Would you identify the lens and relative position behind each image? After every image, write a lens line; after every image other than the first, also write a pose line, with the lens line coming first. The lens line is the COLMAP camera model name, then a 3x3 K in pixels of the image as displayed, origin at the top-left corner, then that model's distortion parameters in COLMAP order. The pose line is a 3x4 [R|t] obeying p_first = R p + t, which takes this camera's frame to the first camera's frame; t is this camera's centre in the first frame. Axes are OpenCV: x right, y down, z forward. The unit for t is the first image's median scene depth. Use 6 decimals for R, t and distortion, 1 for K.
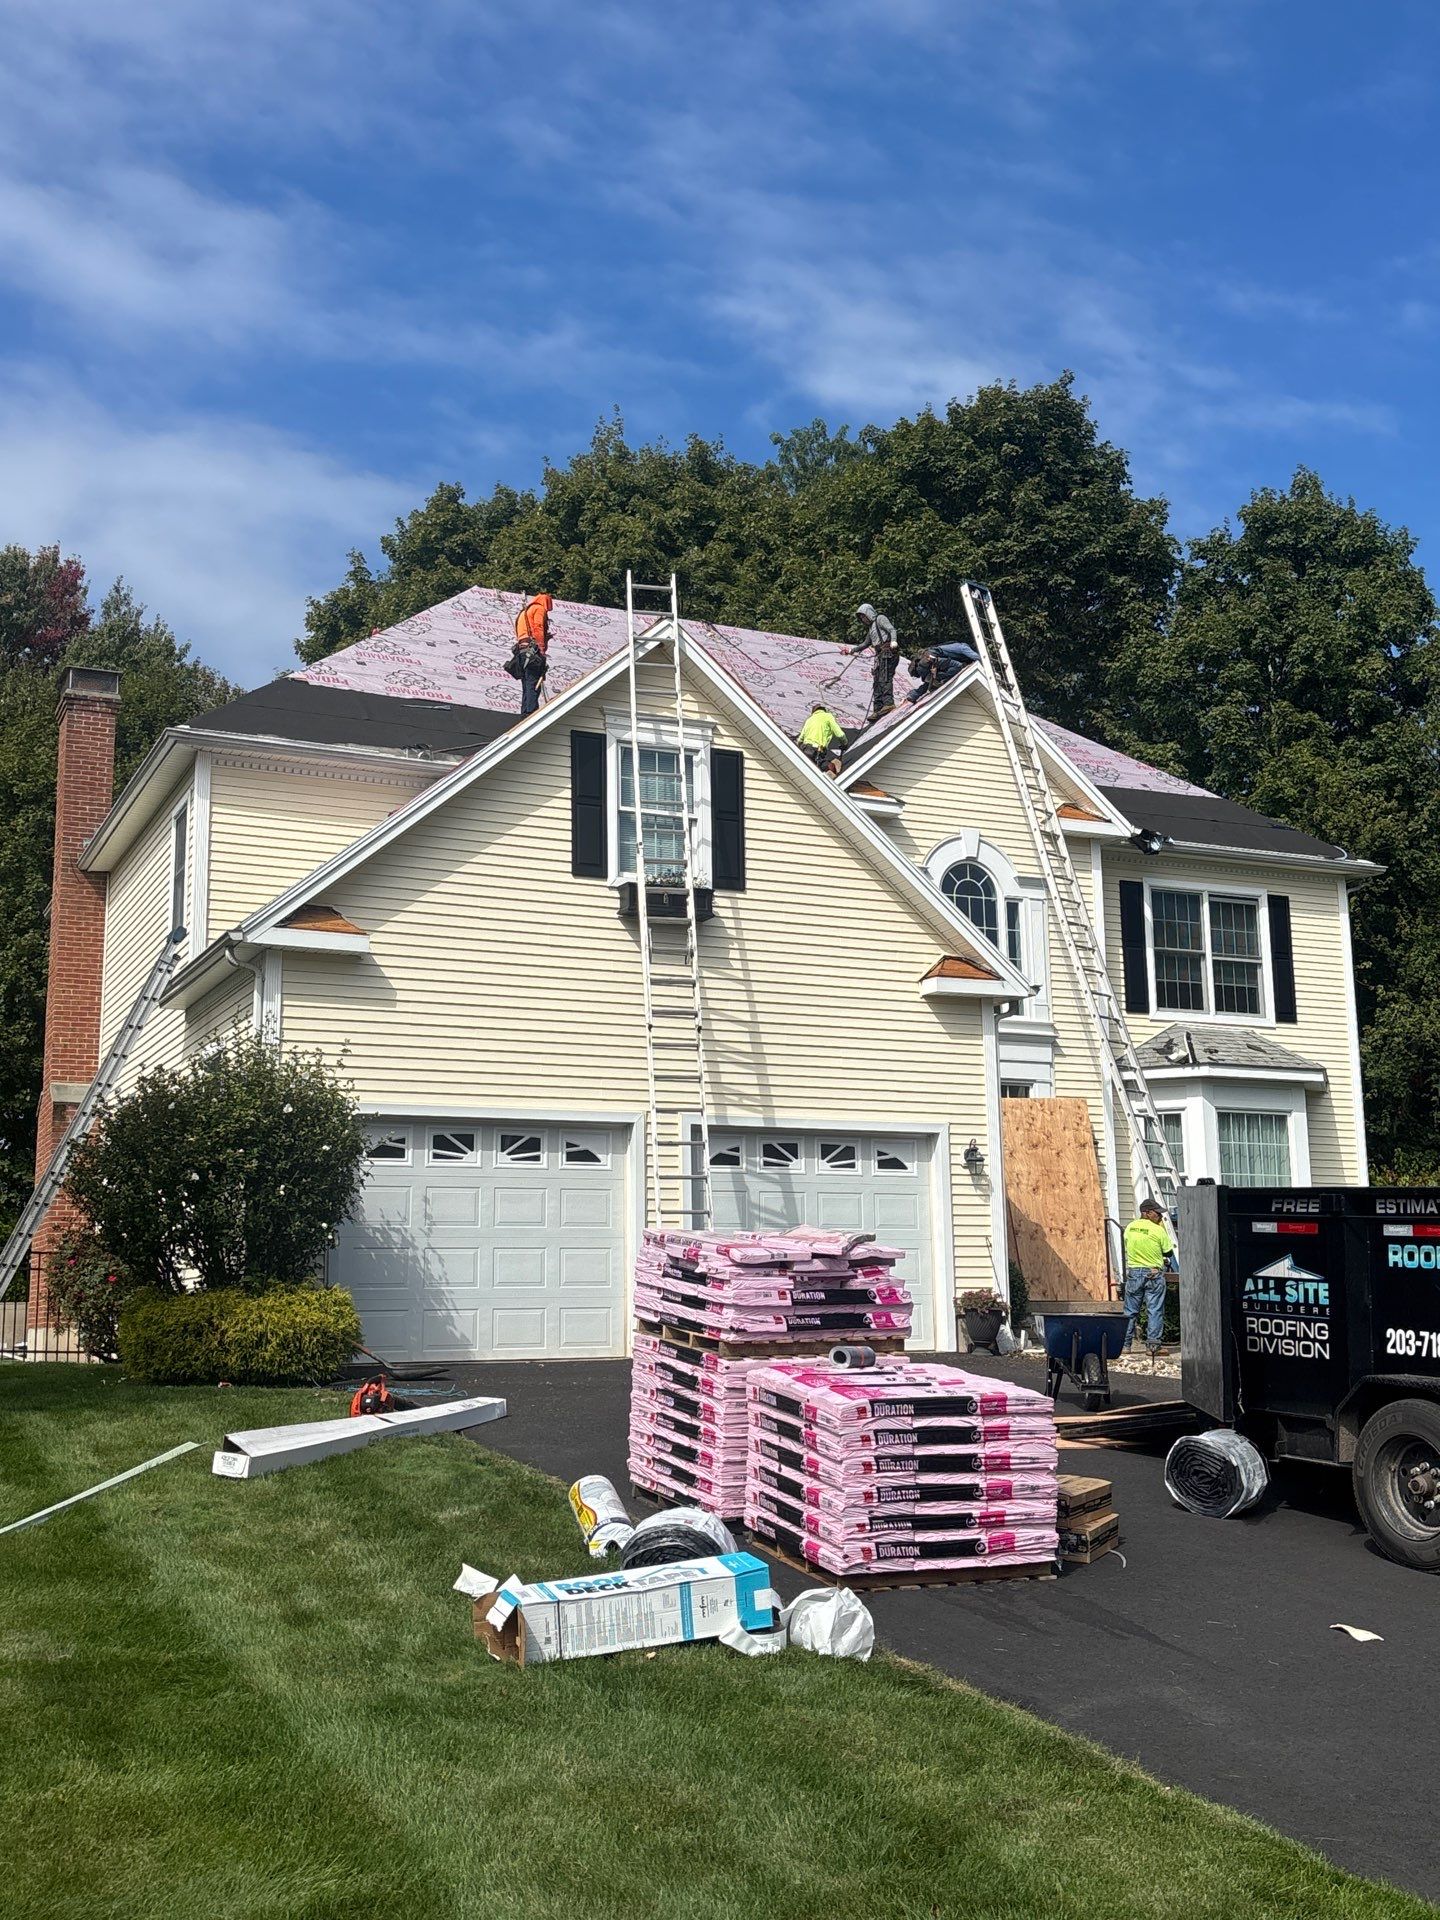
lens RADIAL K [[1982.6, 0, 715.1], [0, 1982.6, 970.5], [0, 0, 1]] dist [0.223523, -0.827964]
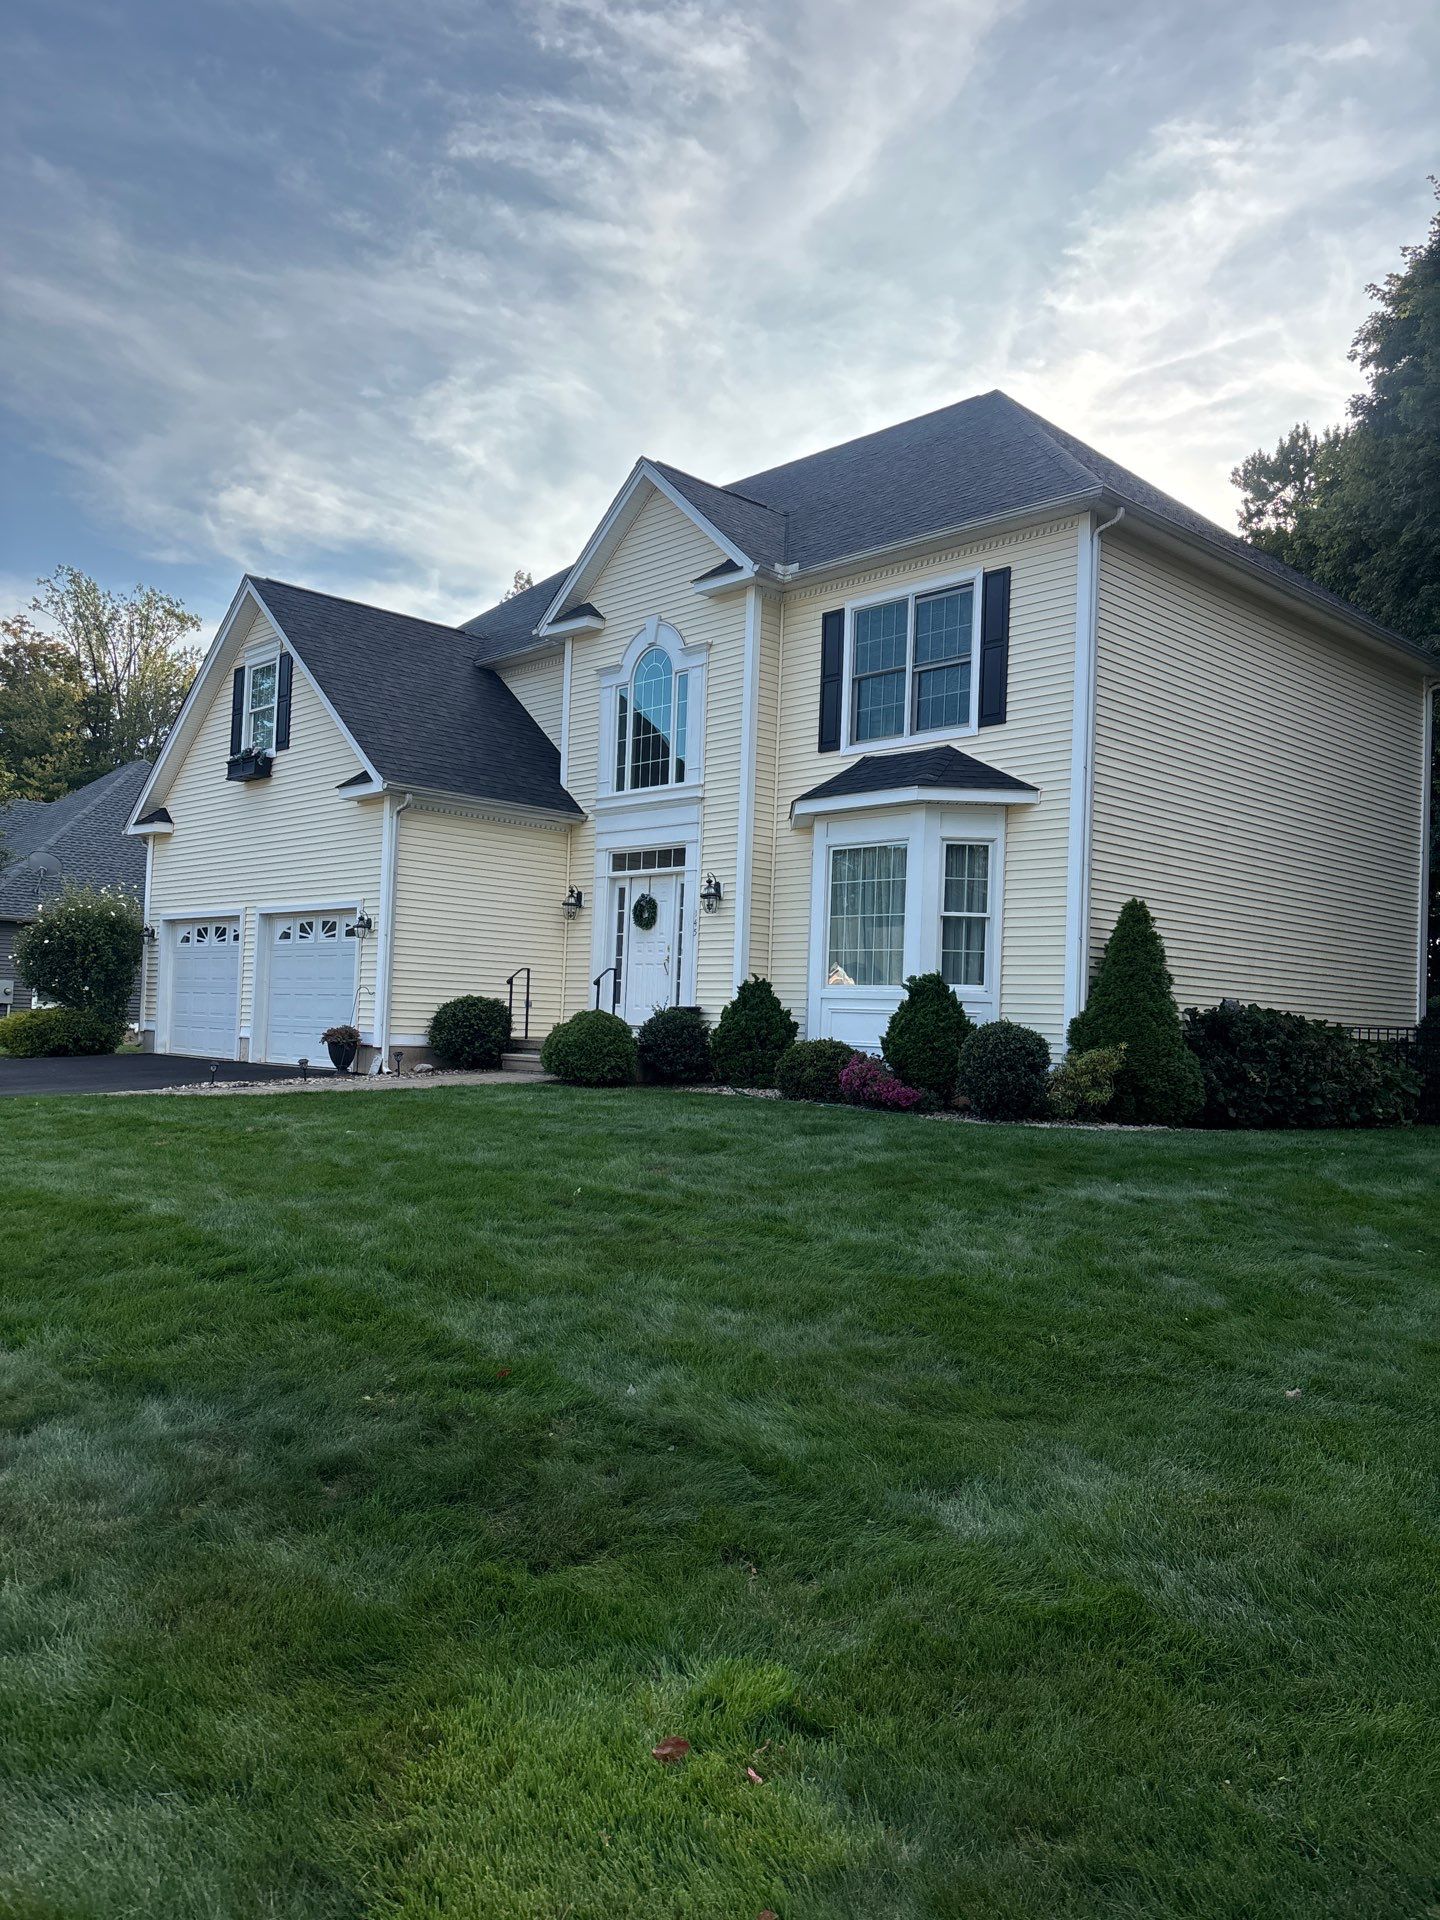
lens RADIAL K [[1457.3, 0, 720.0], [0, 1457.3, 960.0], [0, 0, 1]] dist [0.115619, -0.273546]
pose [[0.300507, -0.016457, -0.953638, 1.158655], [0.127870, 0.991520, 0.023183, 0.130680], [0.945169, -0.128908, 0.300063, 0.984946]]
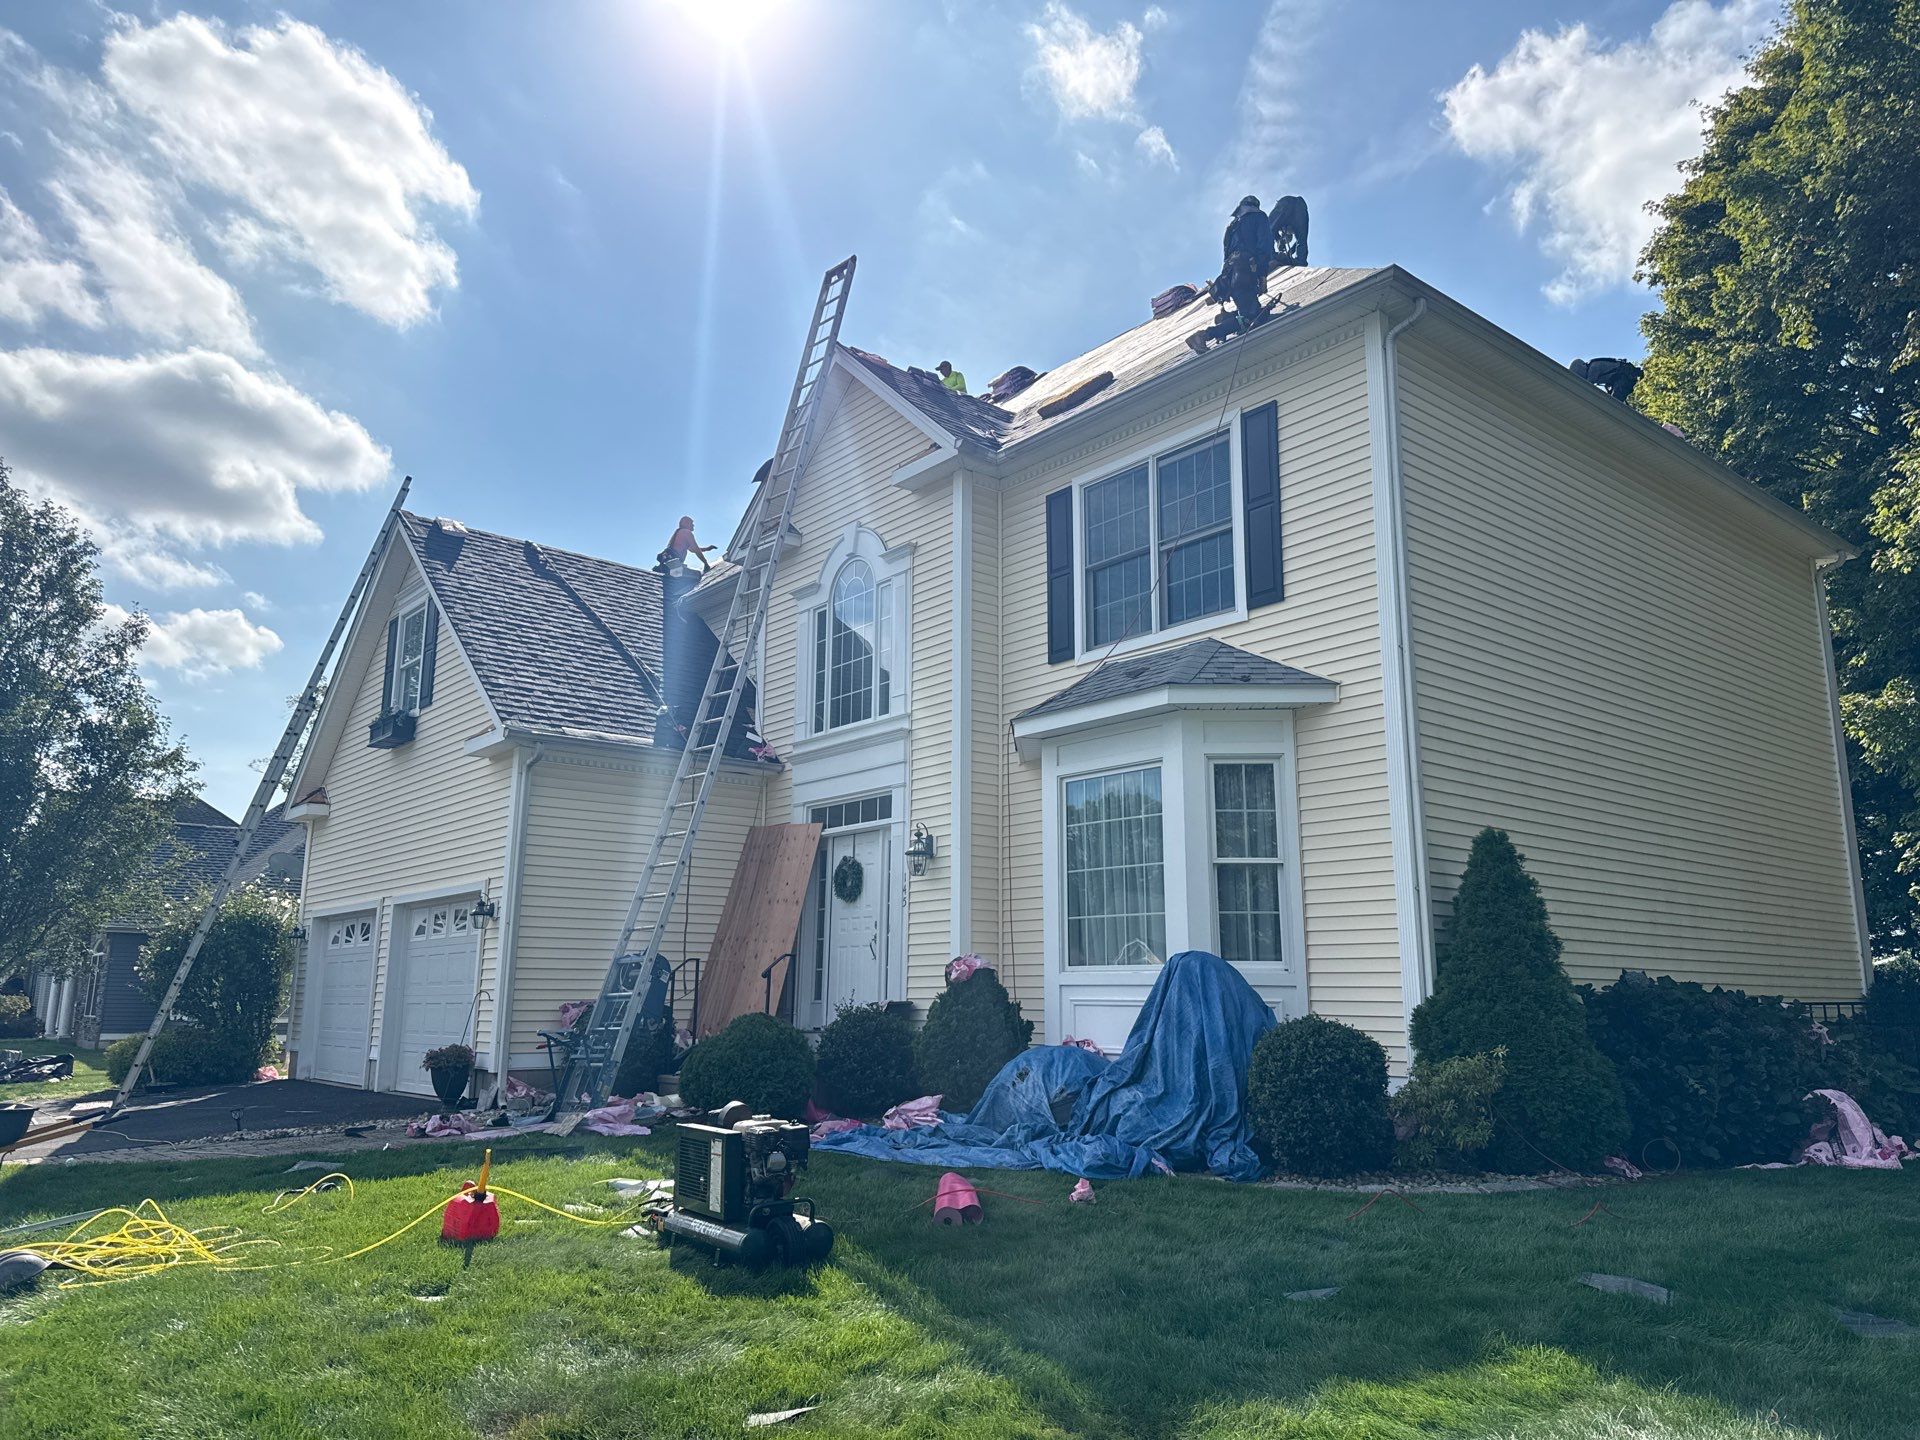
lens RADIAL K [[1341.7, 0, 977.3], [0, 1341.7, 728.6], [0, 0, 1]] dist [0.129260, -0.187393]
pose [[0.248887, -0.175145, -0.952565, 0.912900], [0.165585, 0.976728, -0.136324, 0.146235], [0.954273, -0.123802, 0.272097, 1.122301]]
